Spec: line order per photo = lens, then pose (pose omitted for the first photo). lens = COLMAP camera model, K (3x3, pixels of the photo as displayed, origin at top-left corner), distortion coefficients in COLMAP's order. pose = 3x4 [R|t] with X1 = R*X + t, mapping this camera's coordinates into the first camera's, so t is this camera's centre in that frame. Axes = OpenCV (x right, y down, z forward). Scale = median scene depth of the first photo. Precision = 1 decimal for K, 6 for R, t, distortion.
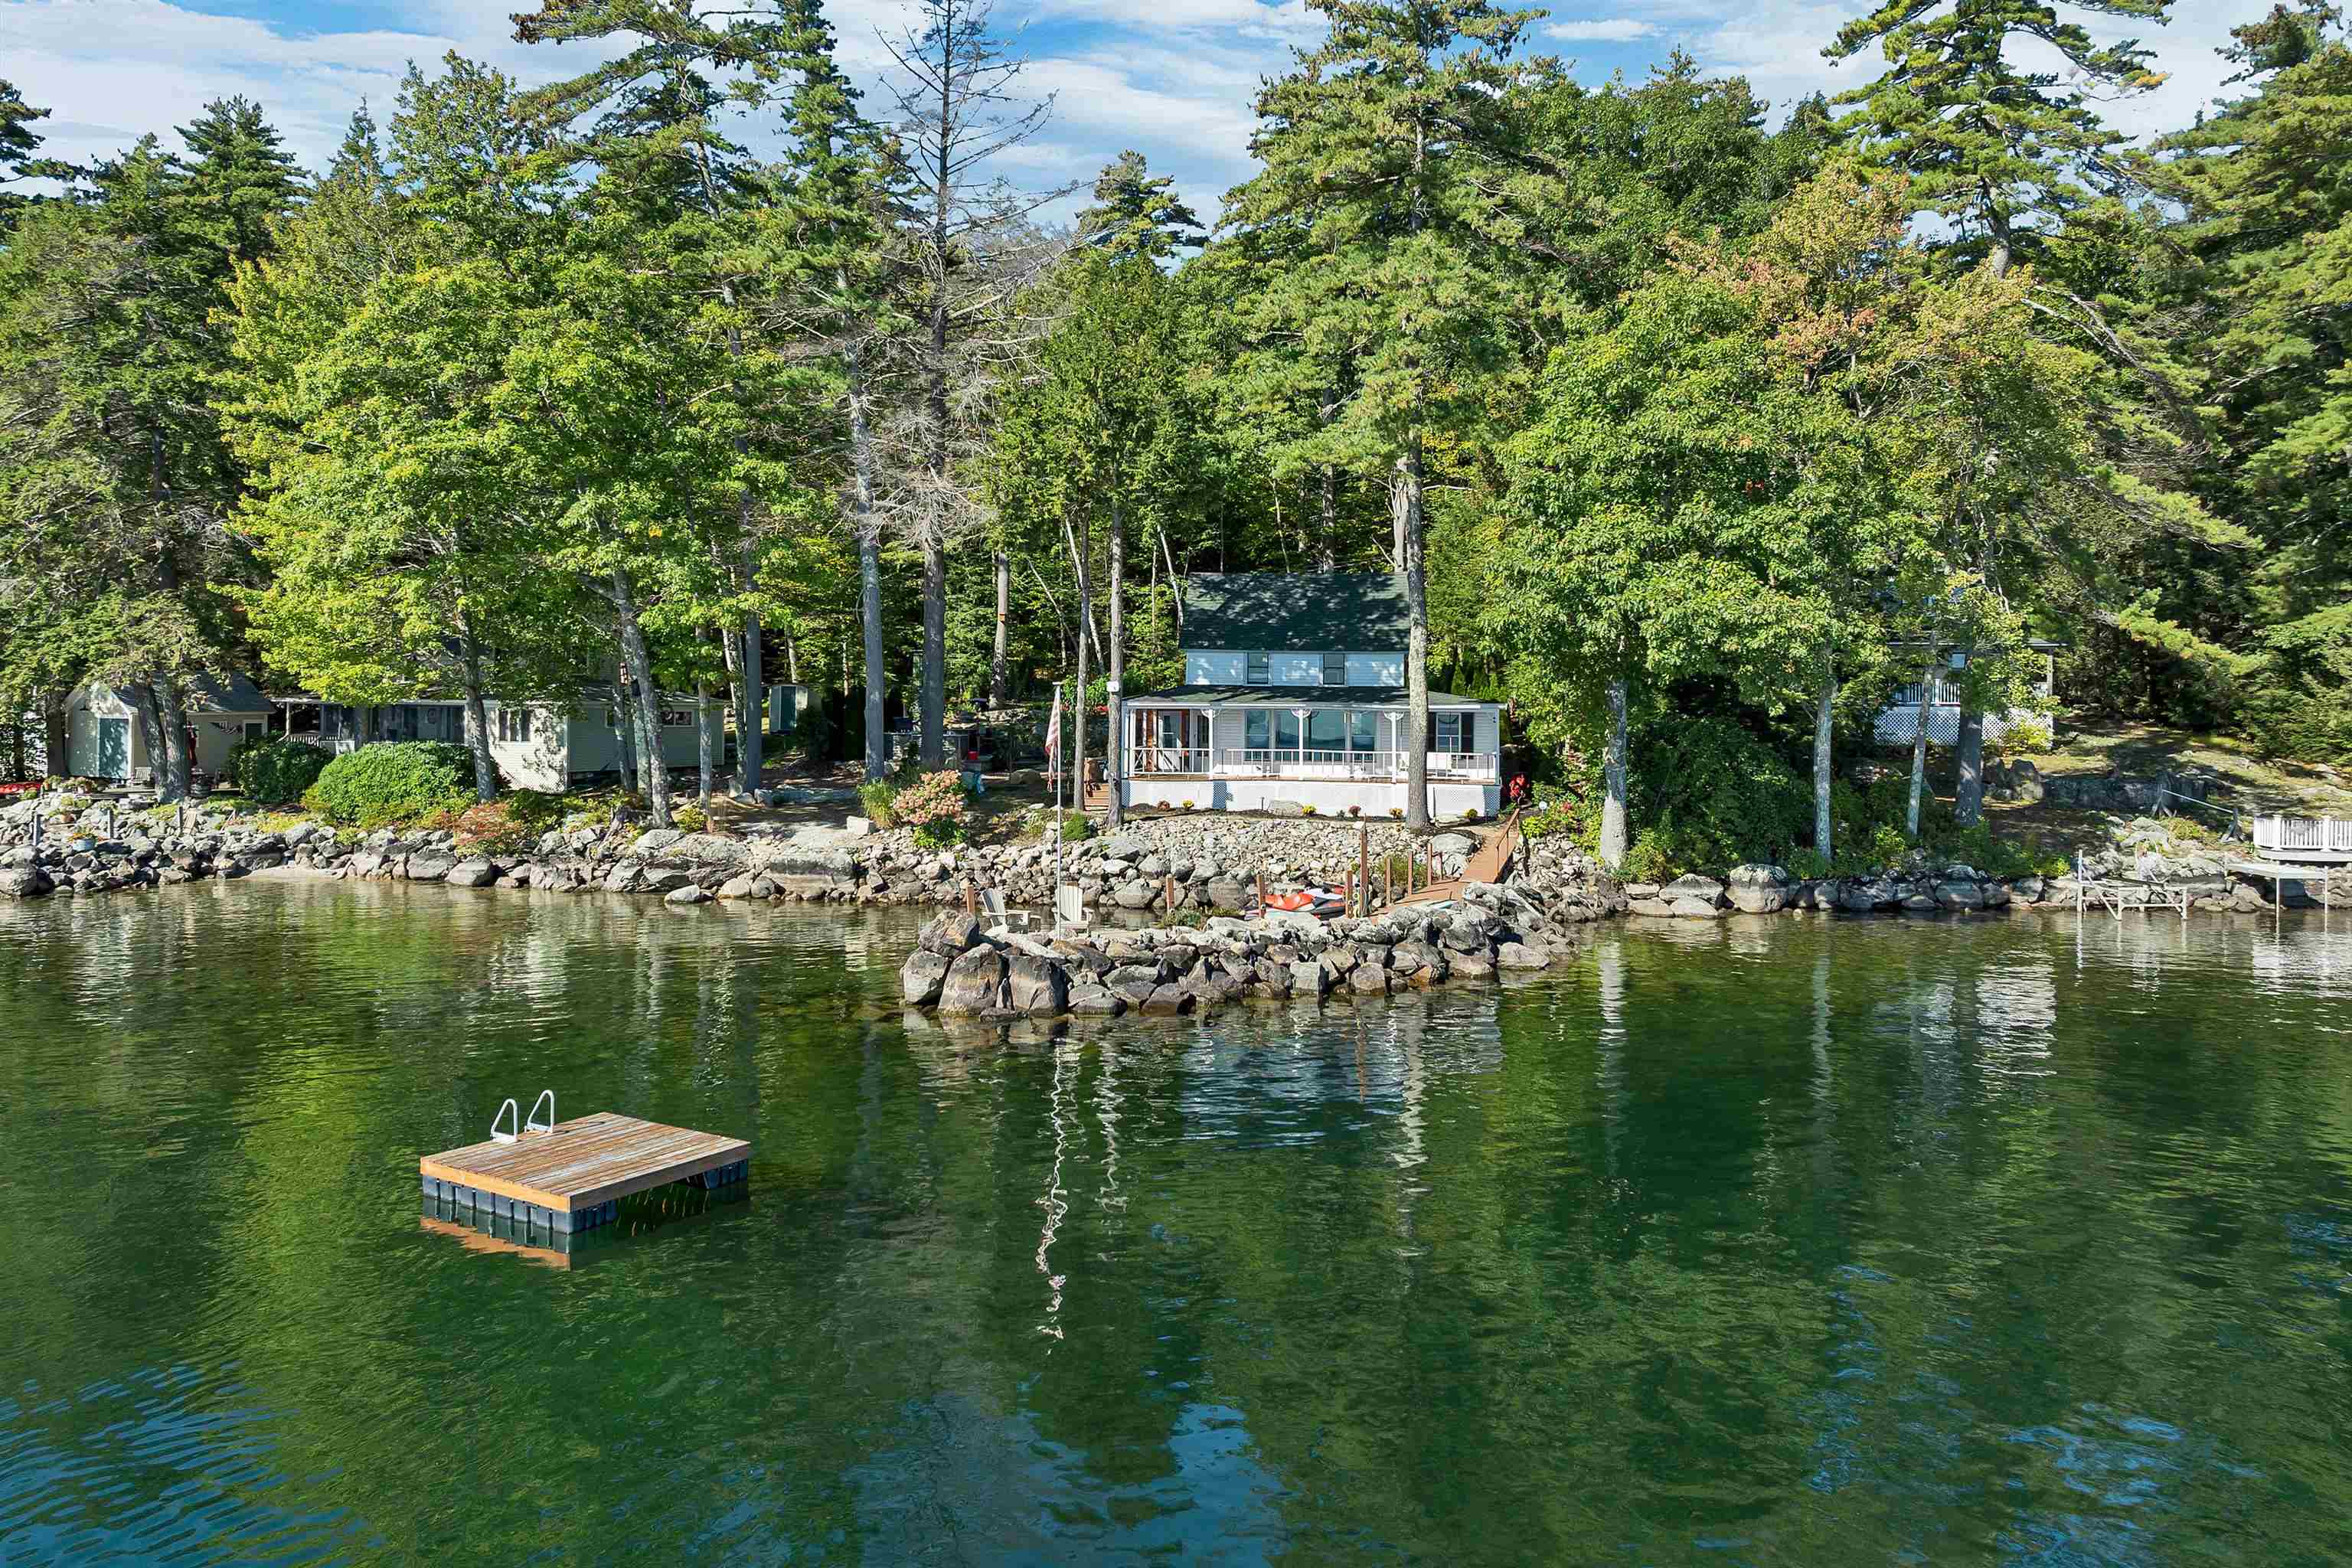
lens RADIAL K [[1690.9, 0, 1180.0], [0, 1690.9, 685.4], [0, 0, 1]] dist [-0.036040, -0.002845]
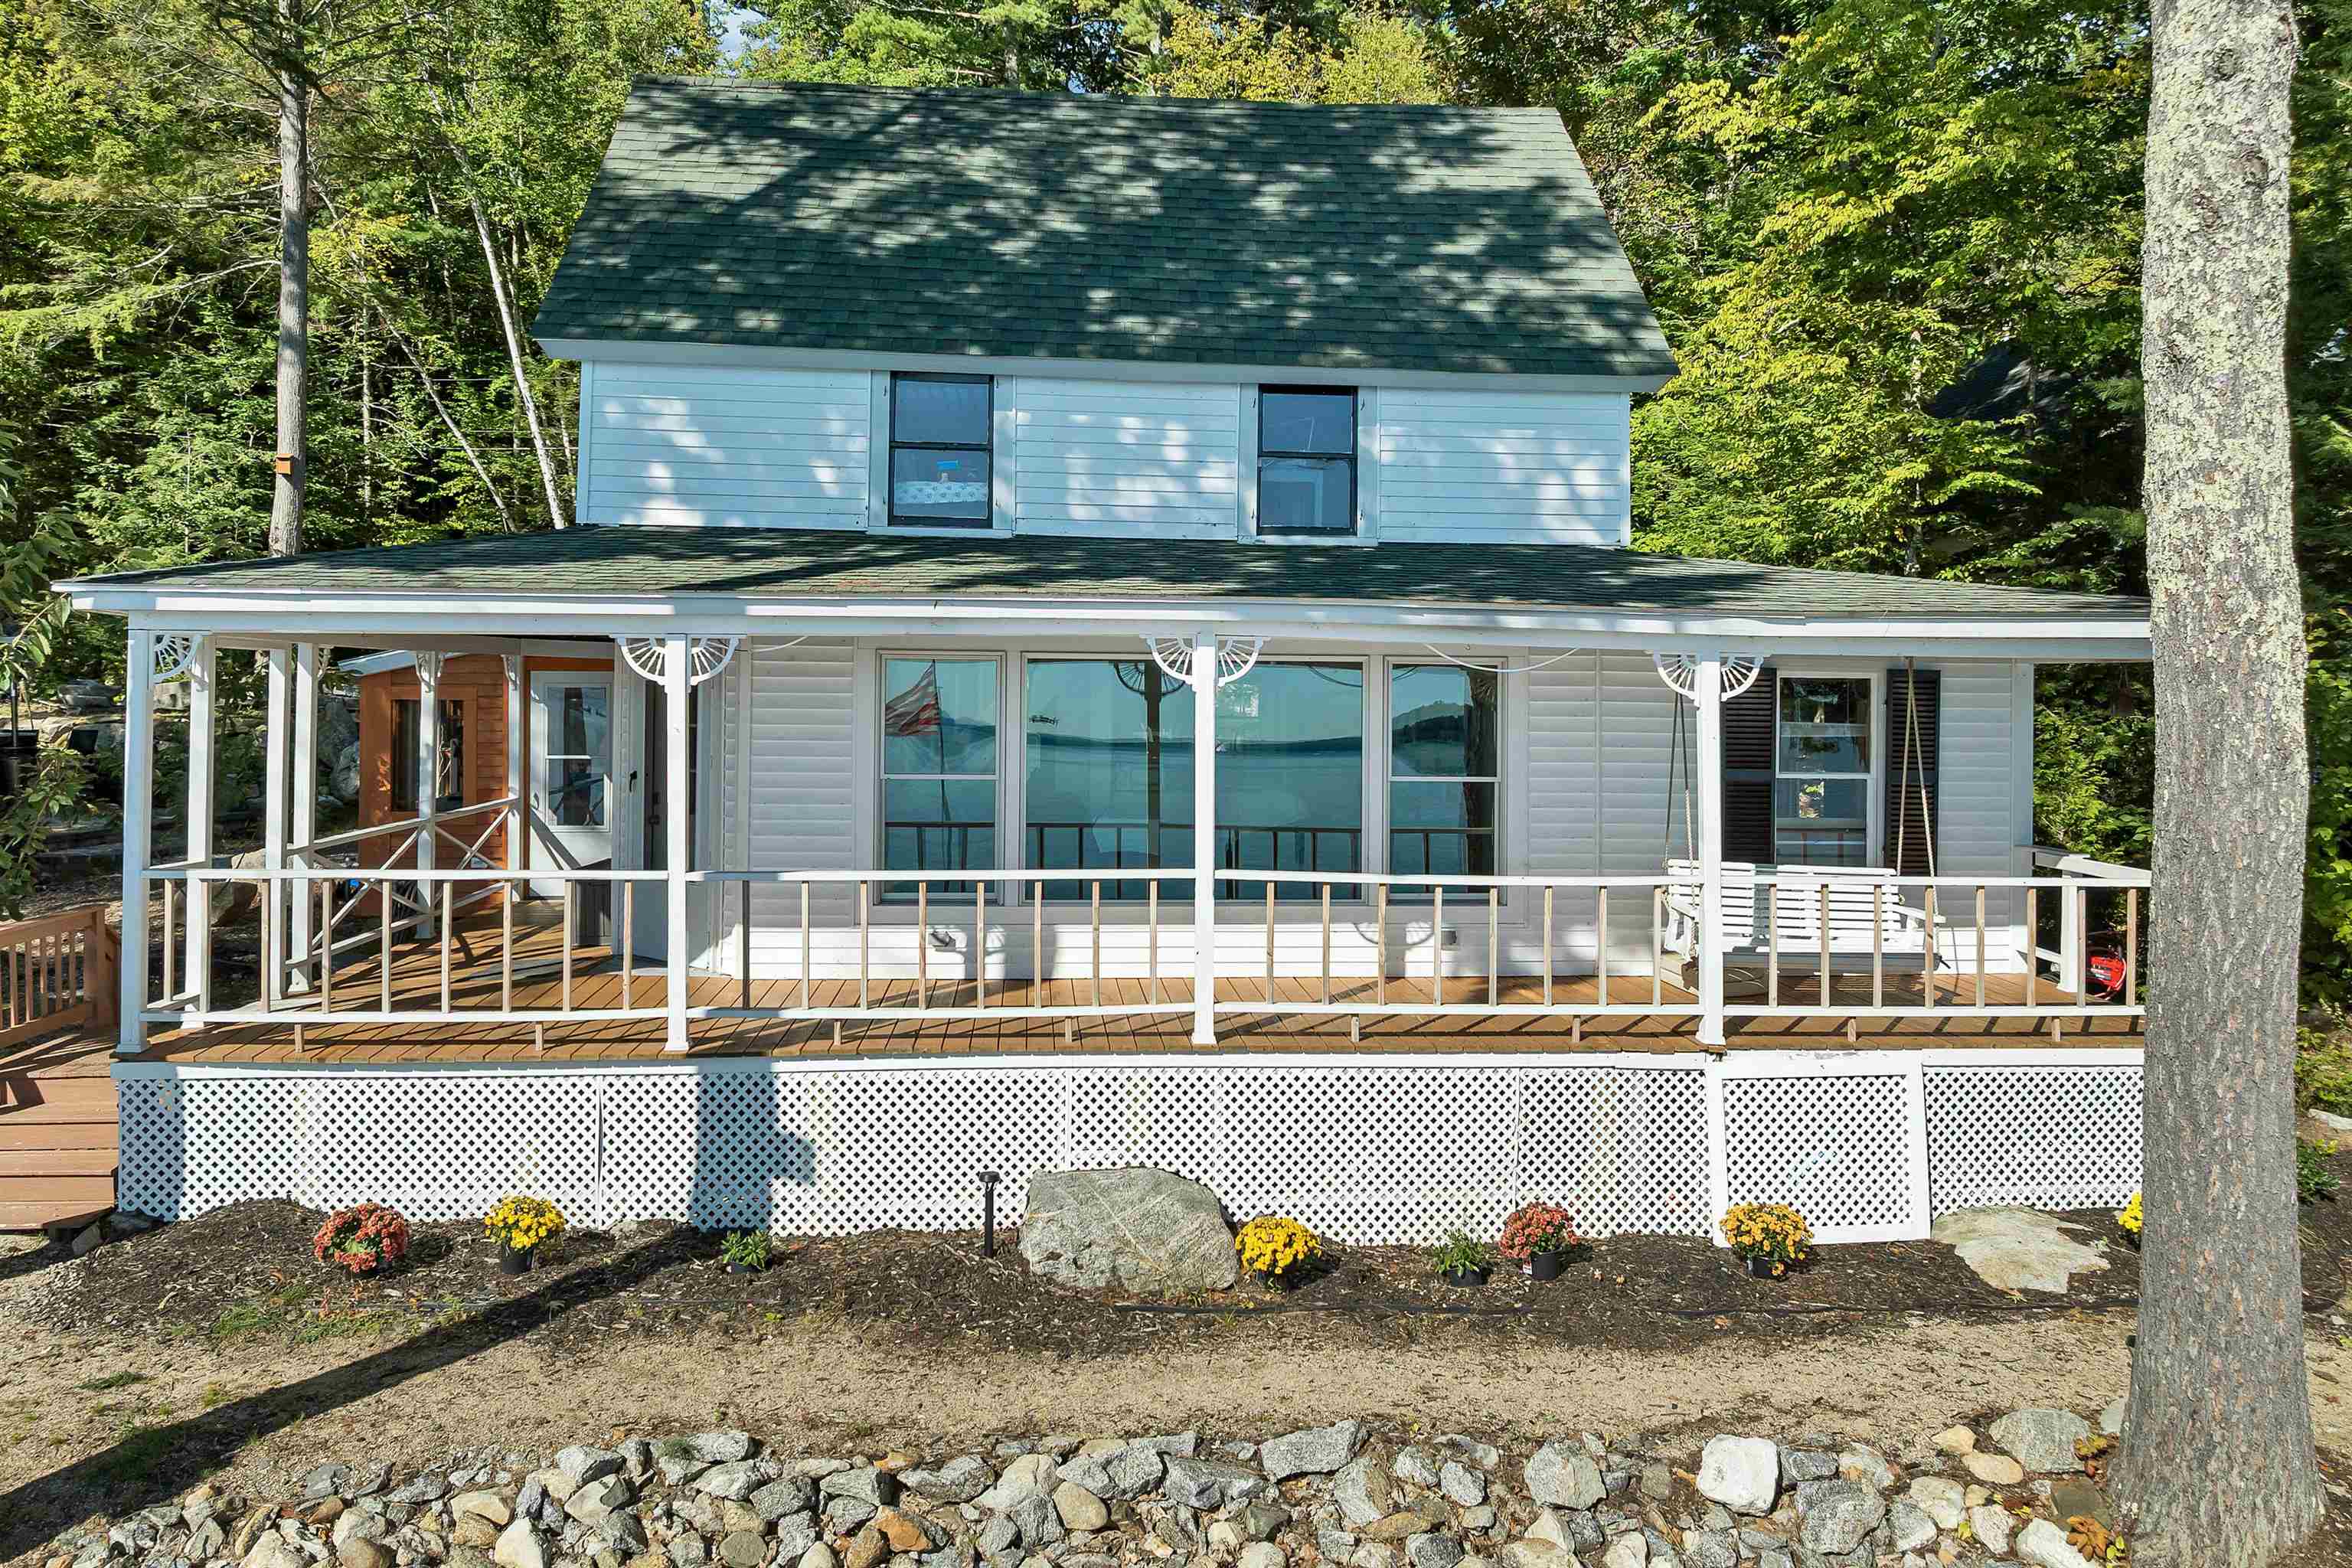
lens RADIAL K [[1690.9, 0, 1180.0], [0, 1690.9, 685.4], [0, 0, 1]] dist [-0.036040, -0.002845]
pose [[0.974116, 0.002267, 0.226036, 0.032085], [-0.003697, 0.999976, 0.005903, 0.019497], [-0.226017, -0.006586, 0.974101, 0.900077]]
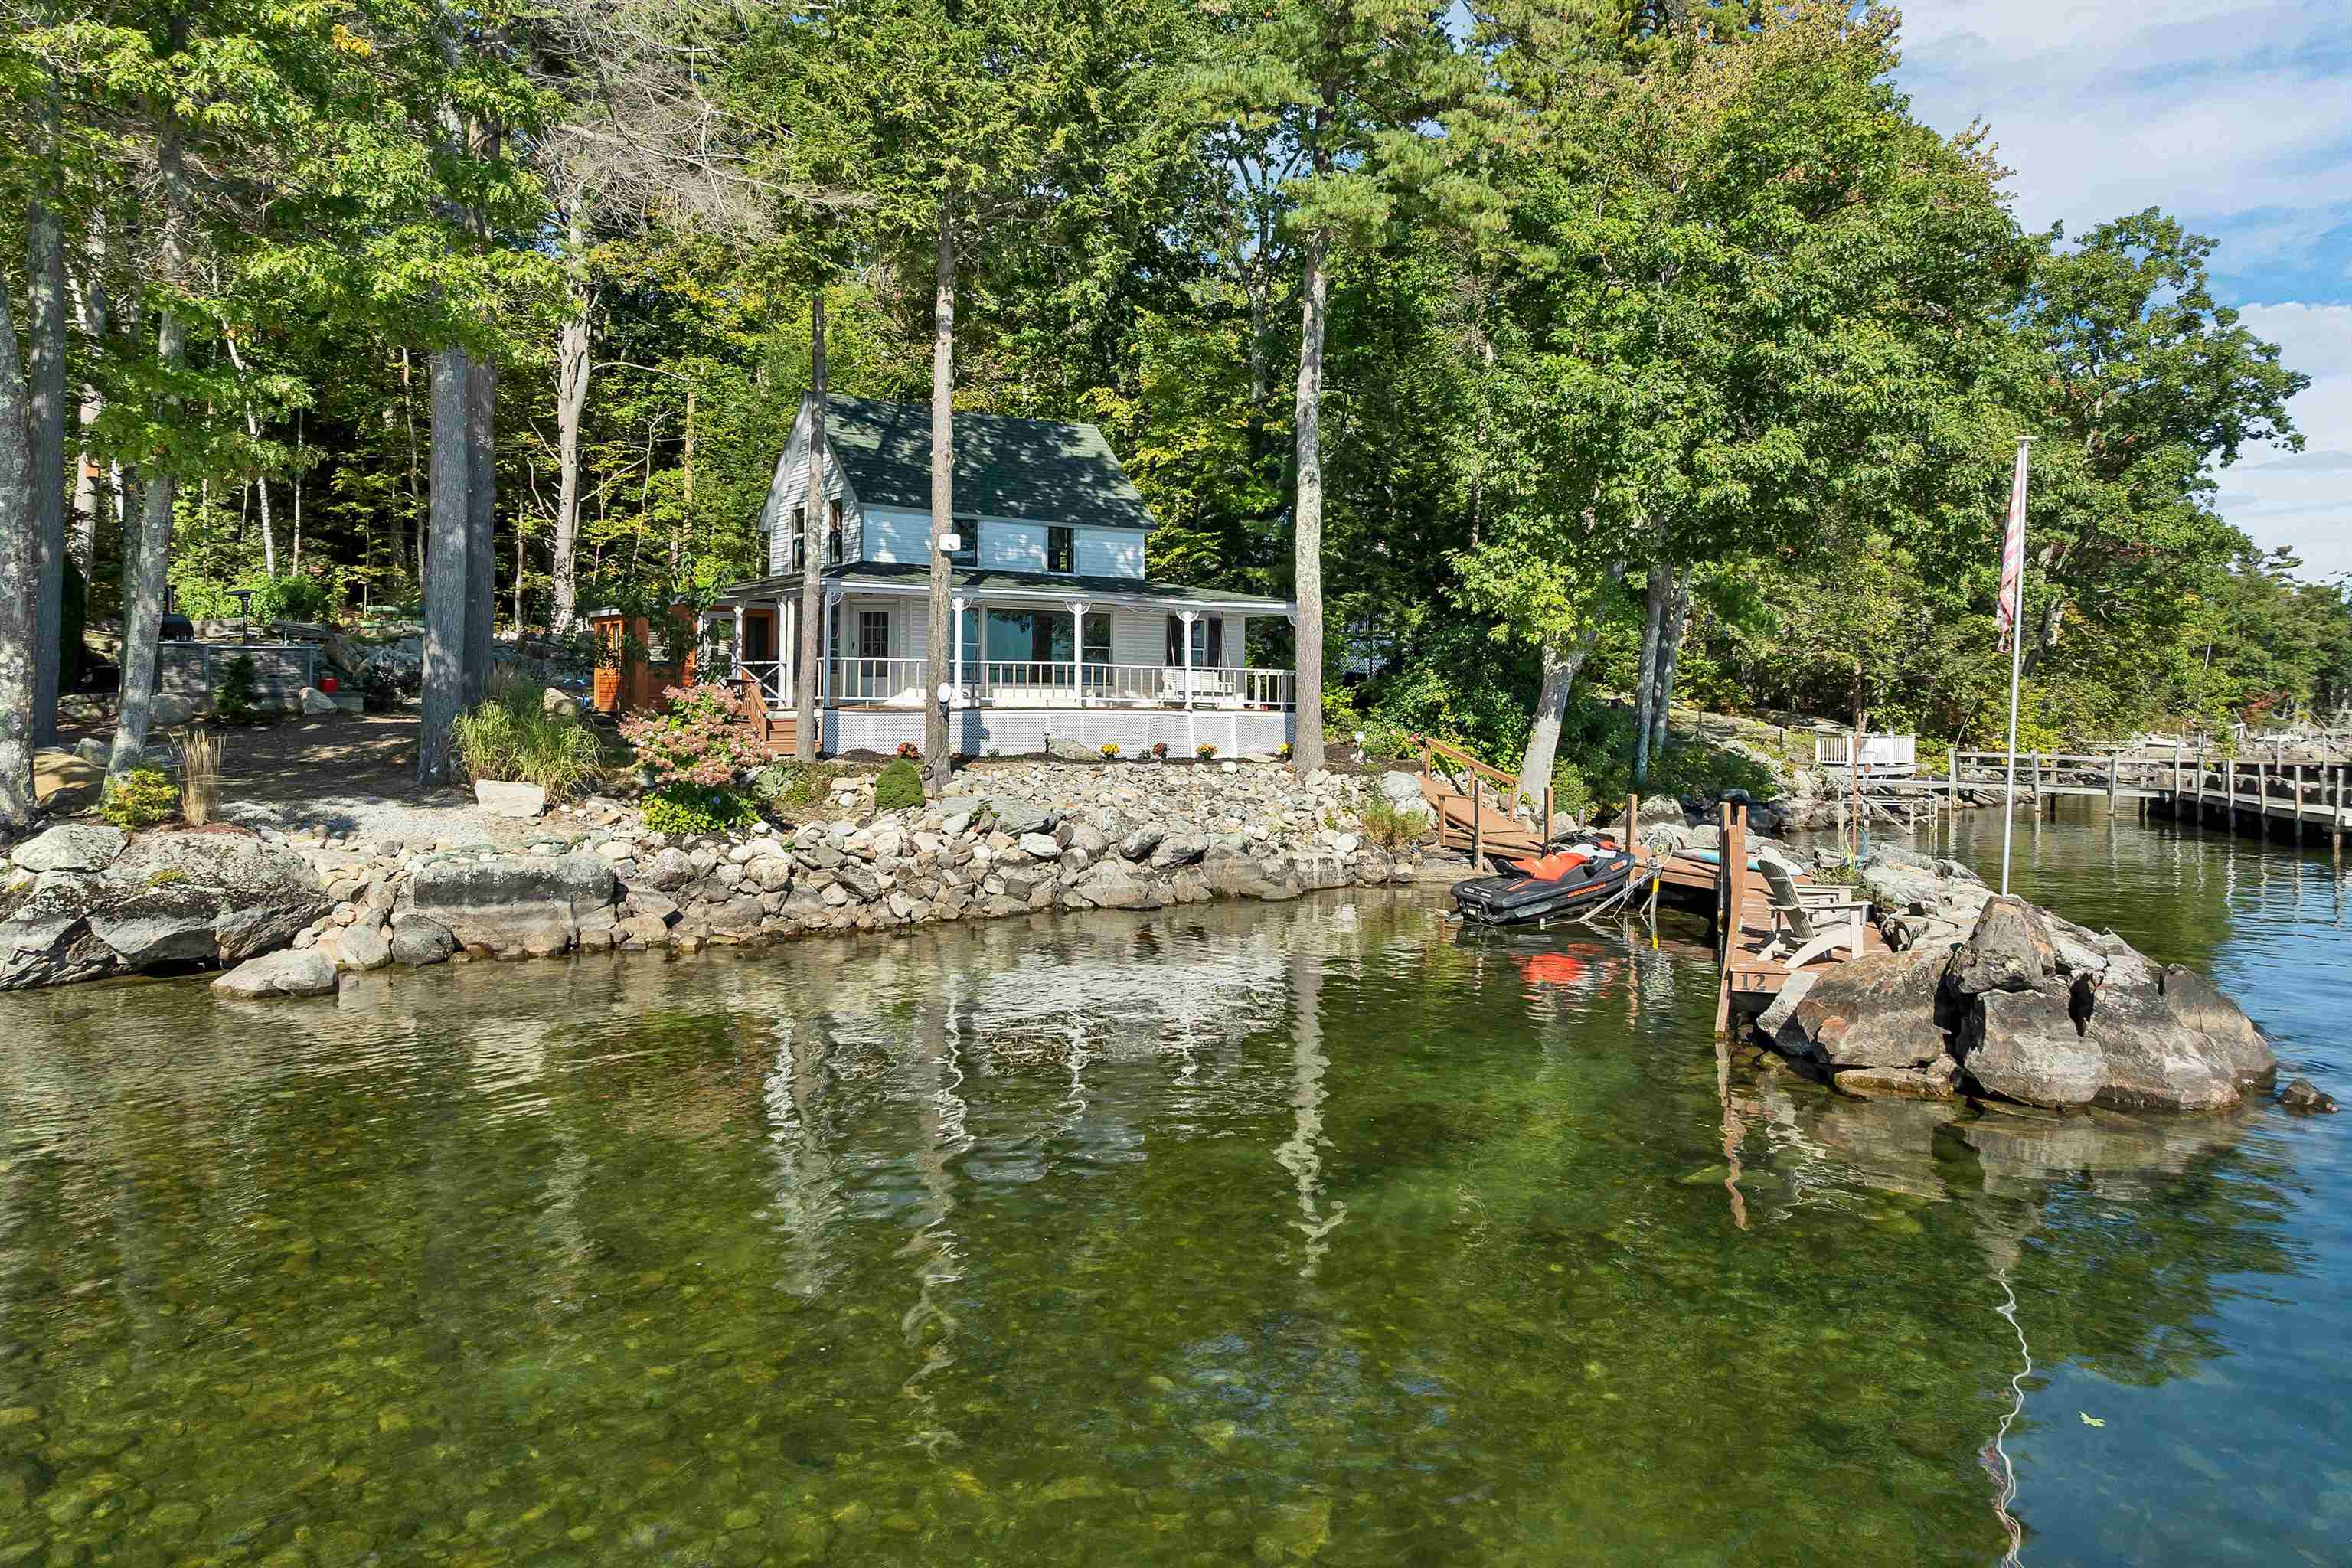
lens RADIAL K [[1690.9, 0, 1180.0], [0, 1690.9, 685.4], [0, 0, 1]] dist [-0.036040, -0.002845]
pose [[0.714257, 0.005081, 0.699865, -0.399927], [-0.009951, 0.999946, 0.002896, 0.048722], [-0.699812, -0.009033, 0.714270, 0.534374]]
